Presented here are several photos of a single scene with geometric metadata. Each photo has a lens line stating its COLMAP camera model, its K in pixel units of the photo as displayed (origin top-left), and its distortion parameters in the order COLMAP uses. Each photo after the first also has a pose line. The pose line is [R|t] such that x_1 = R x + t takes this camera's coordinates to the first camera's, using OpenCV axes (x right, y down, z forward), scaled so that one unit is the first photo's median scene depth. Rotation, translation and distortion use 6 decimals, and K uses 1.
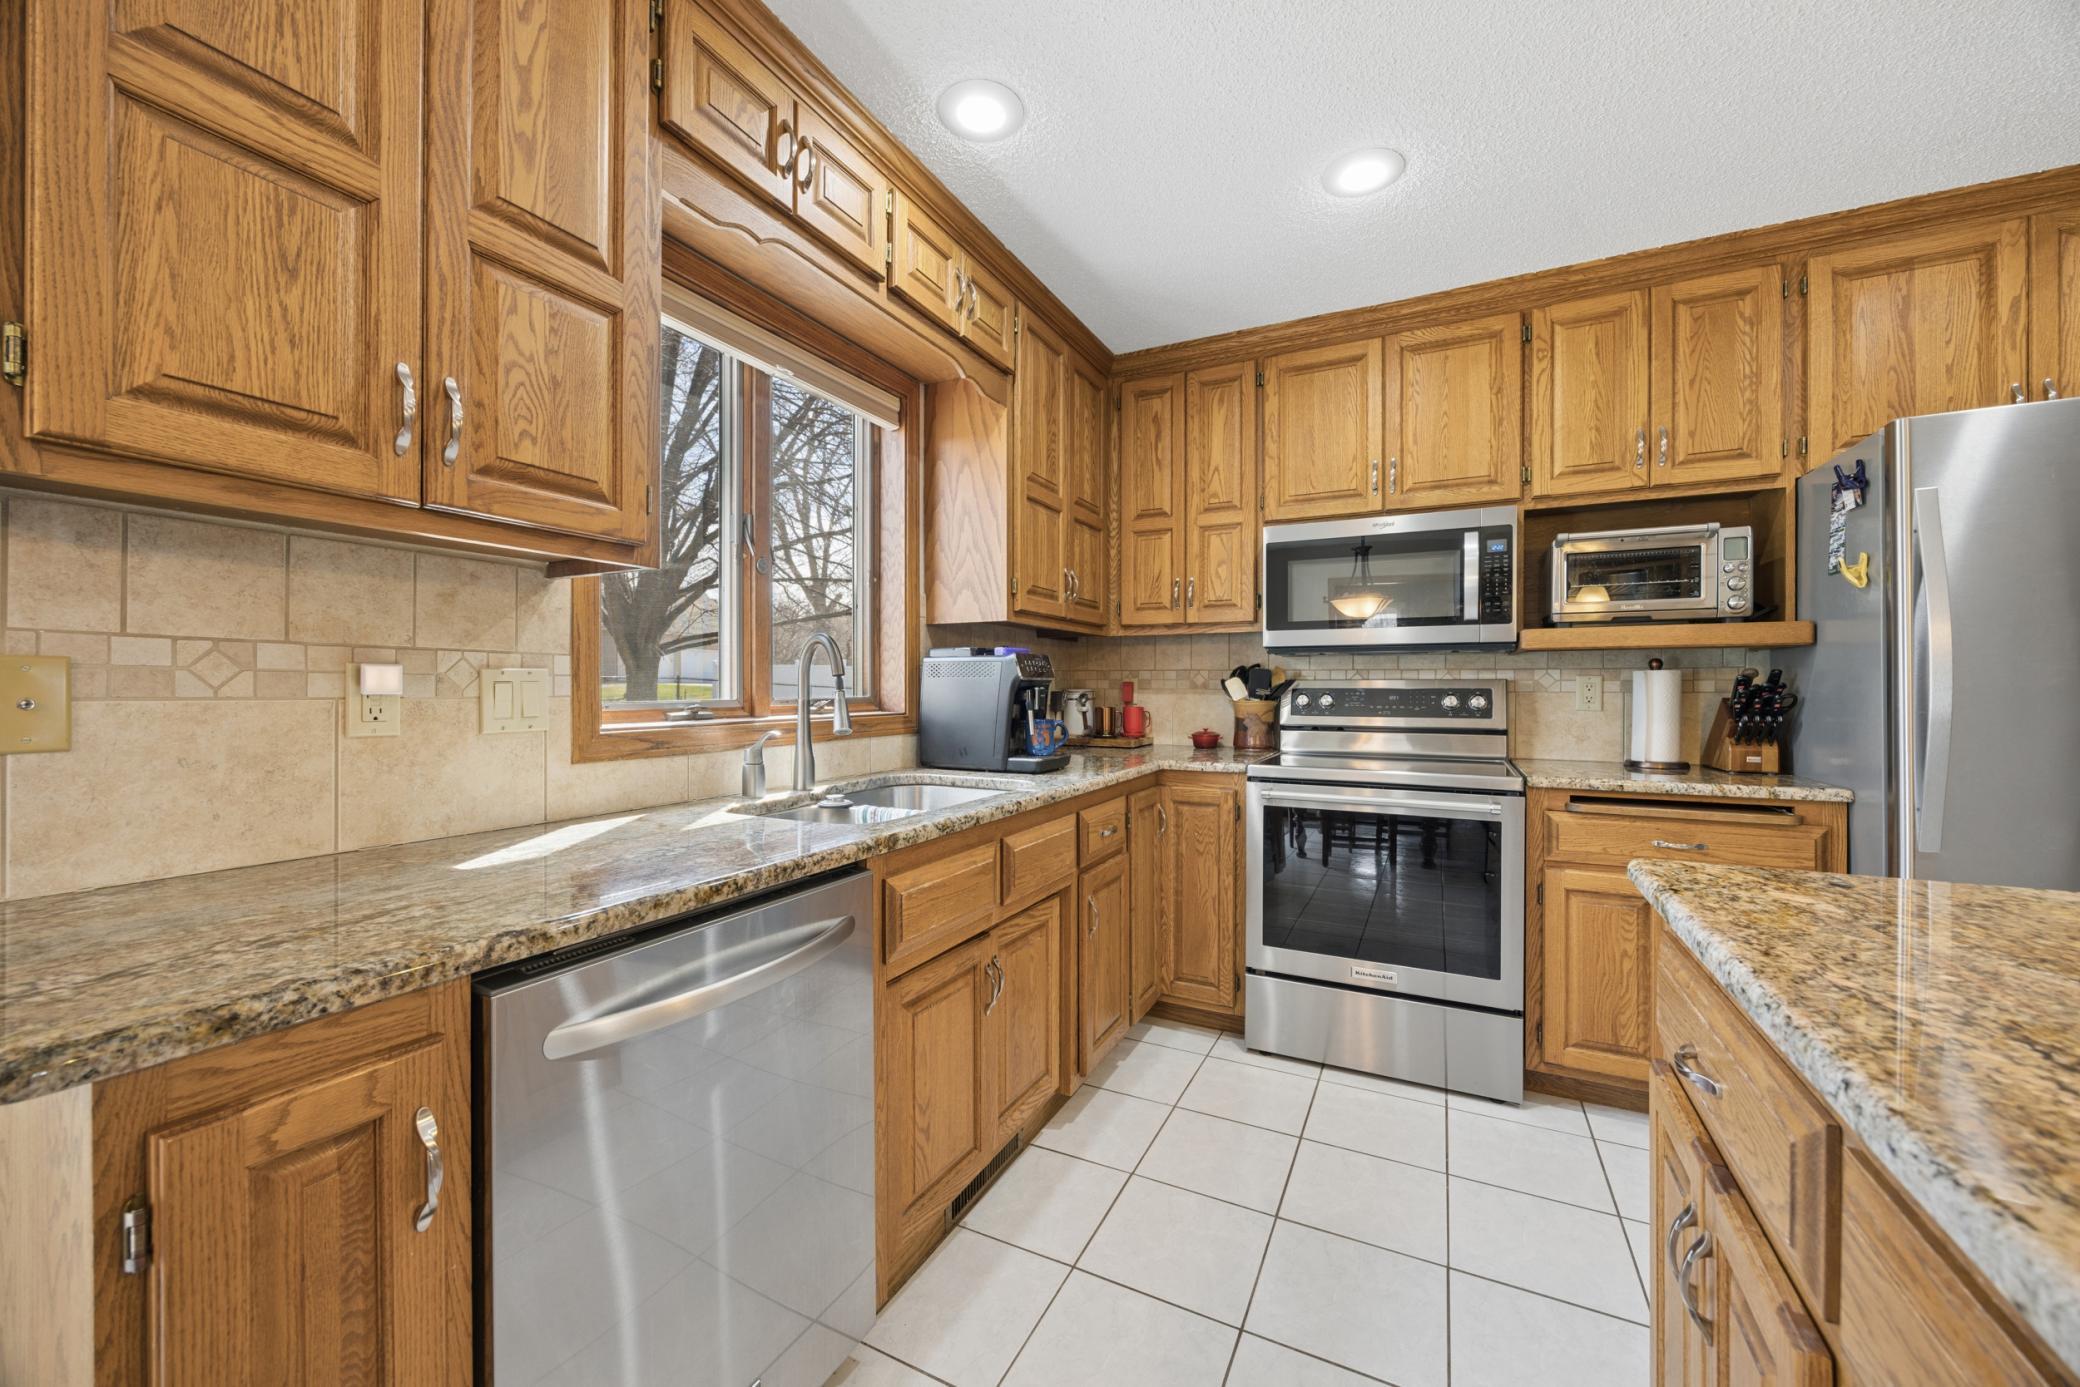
lens RADIAL K [[781.8, 0, 1040.0], [0, 781.8, 693.5], [0, 0, 1]] dist [-0.005007, 0.000053]
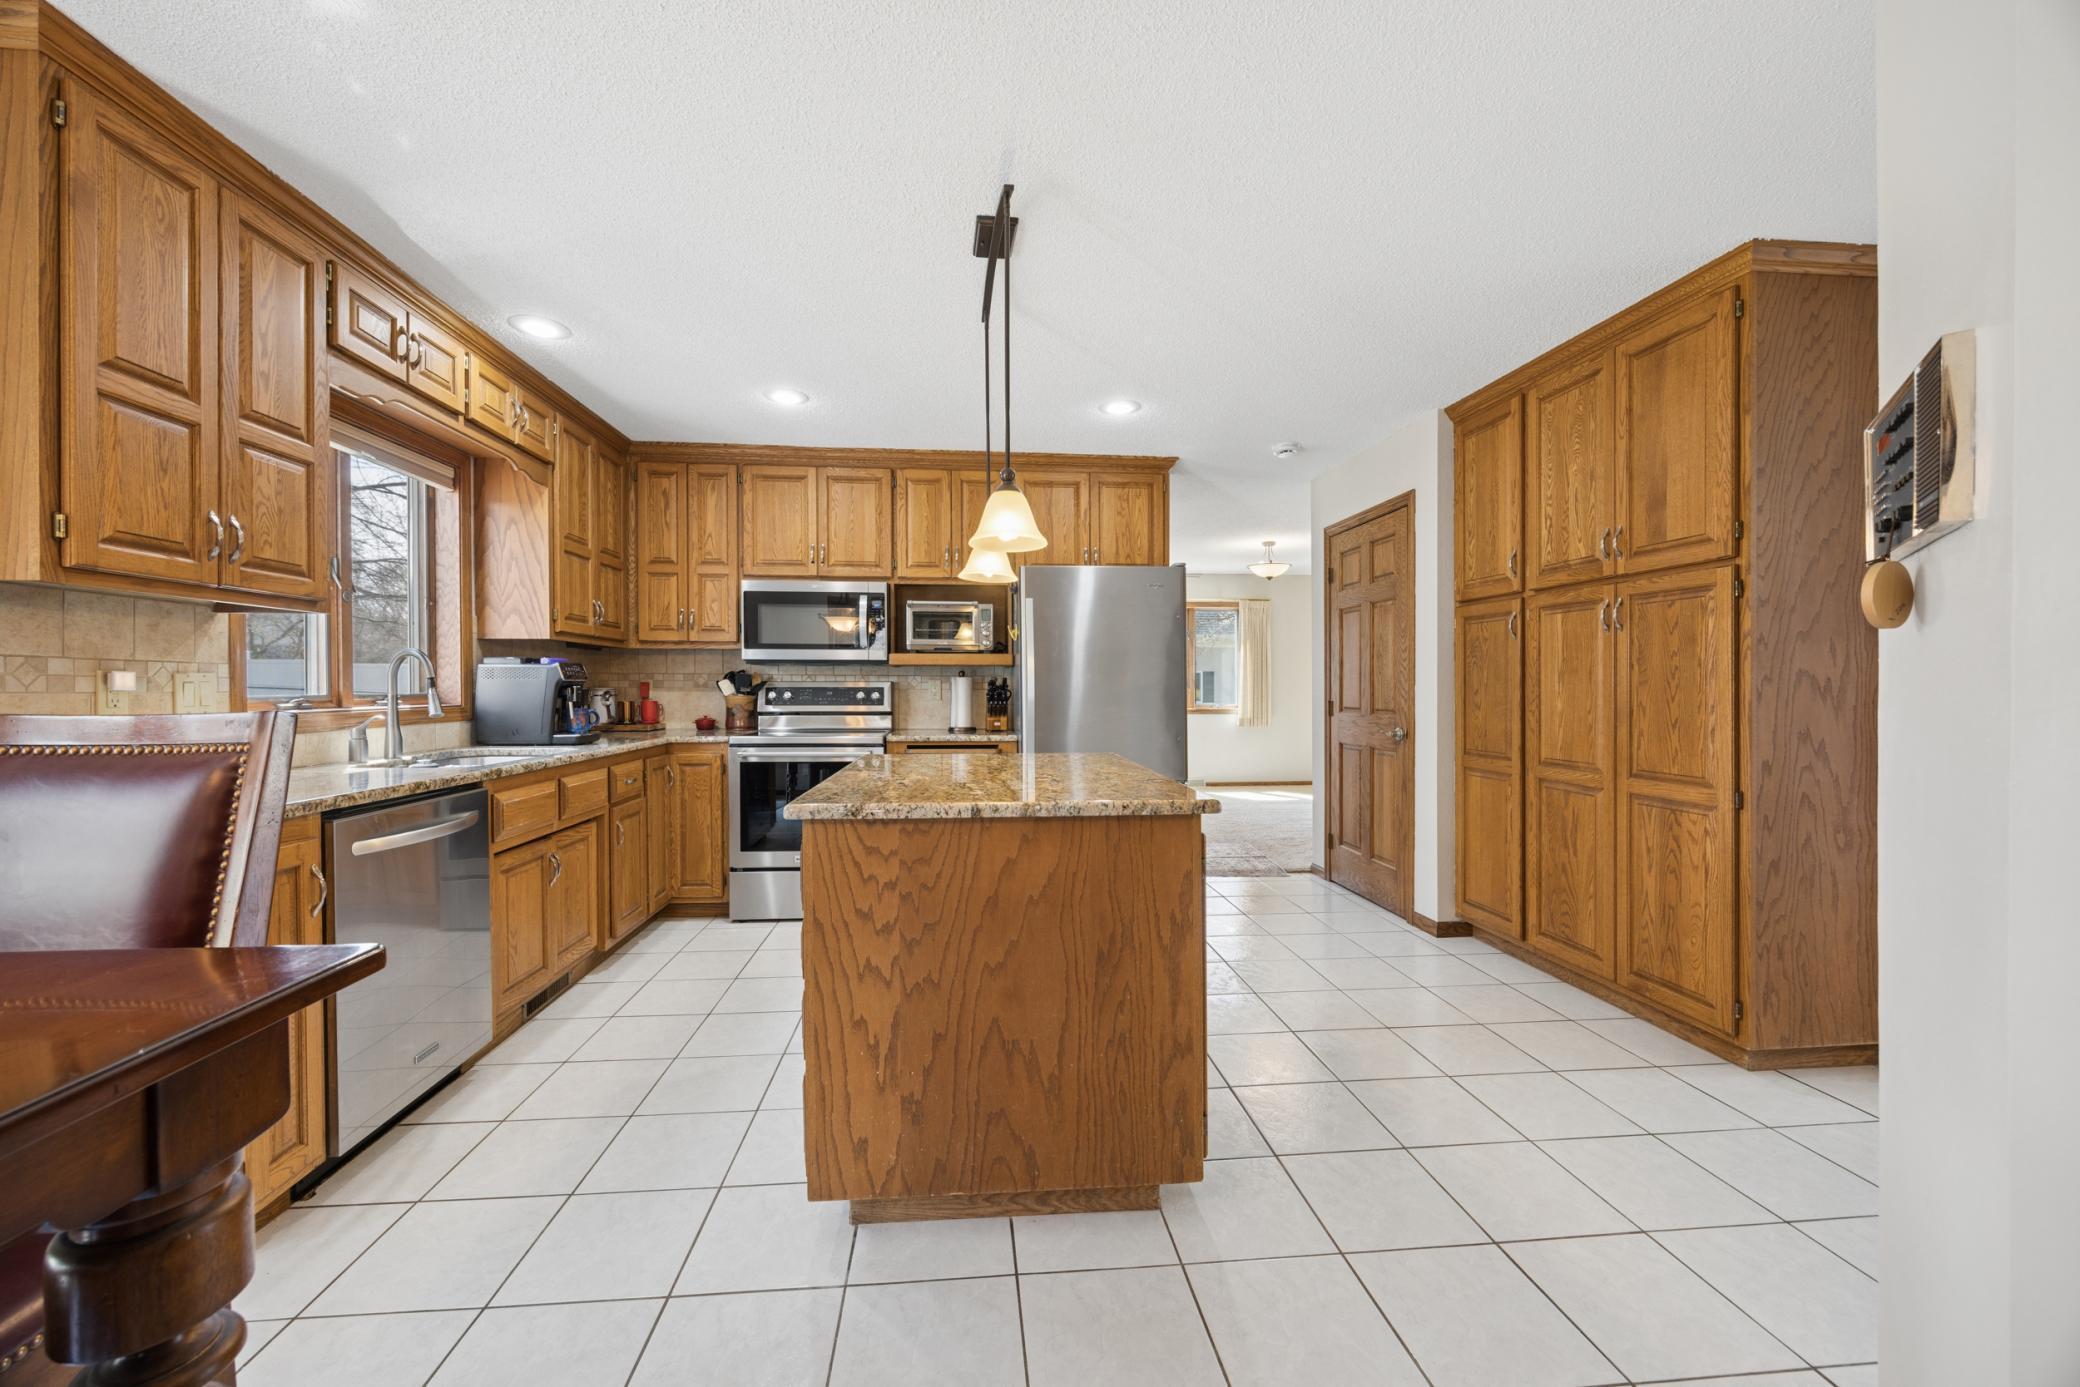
lens RADIAL K [[789.5, 0, 1008.8], [0, 789.5, 702.3], [0, 0, 1]] dist [-0.001514, -0.000165]
pose [[0.857278, -0.009260, 0.514770, -0.065546], [0.003016, 0.999911, 0.012964, 0.005255], [-0.514844, -0.009561, 0.857230, -0.644037]]
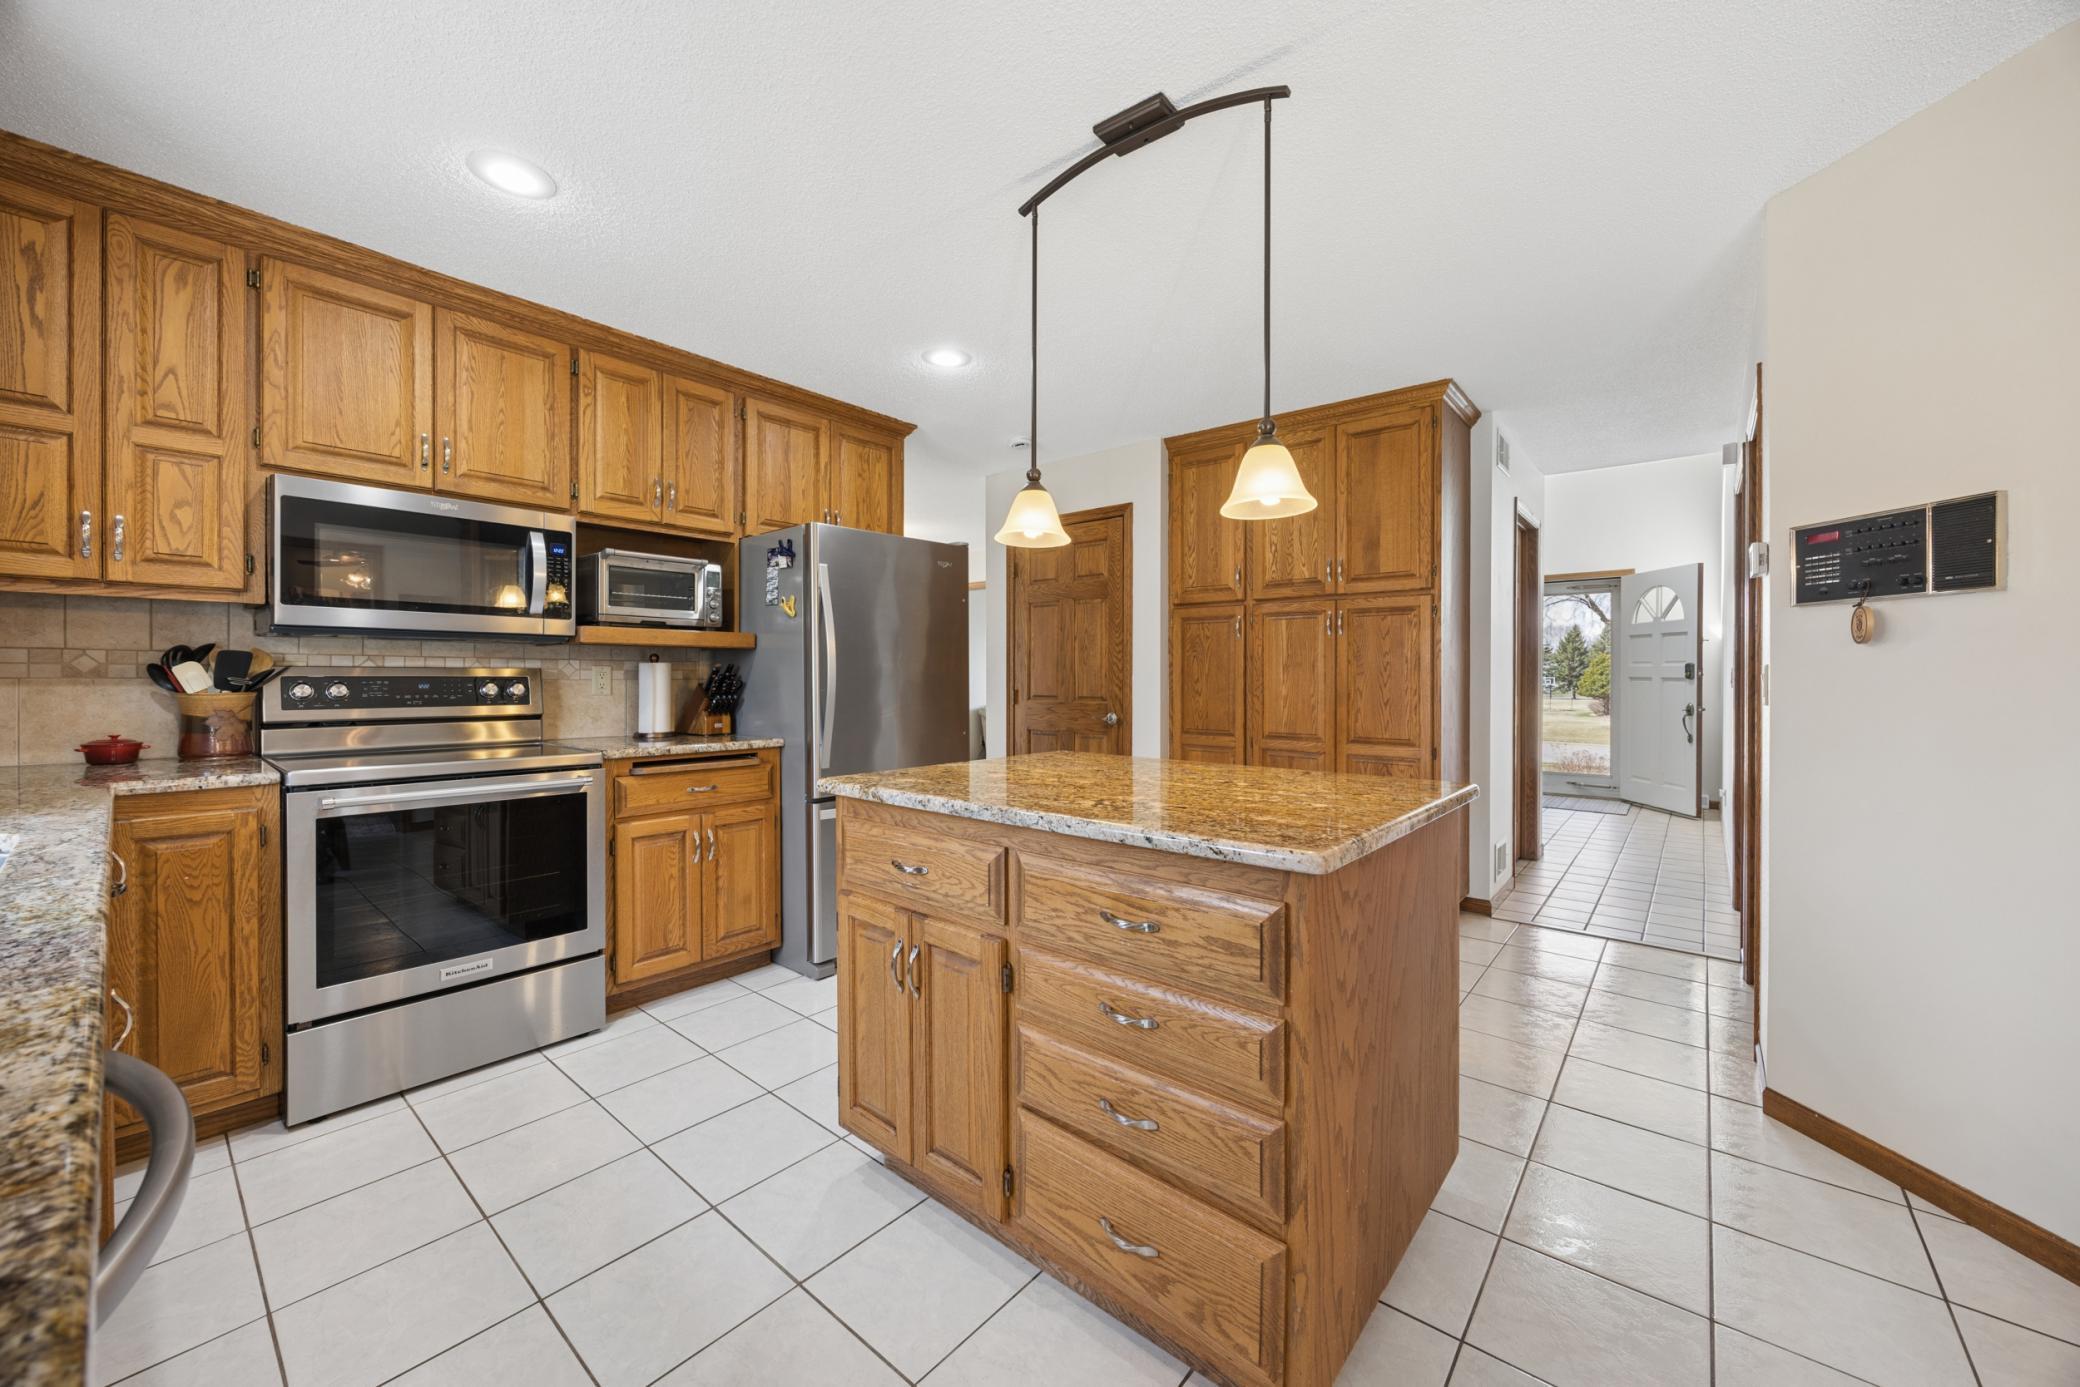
lens RADIAL K [[794.4, 0, 1034.1], [0, 794.4, 684.1], [0, 0, 1]] dist [-0.001712, -0.000313]
pose [[0.232157, -0.009543, 0.972631, -0.360429], [0.005802, 0.999948, 0.008427, -0.001336], [-0.972661, 0.003687, 0.232201, 0.073191]]
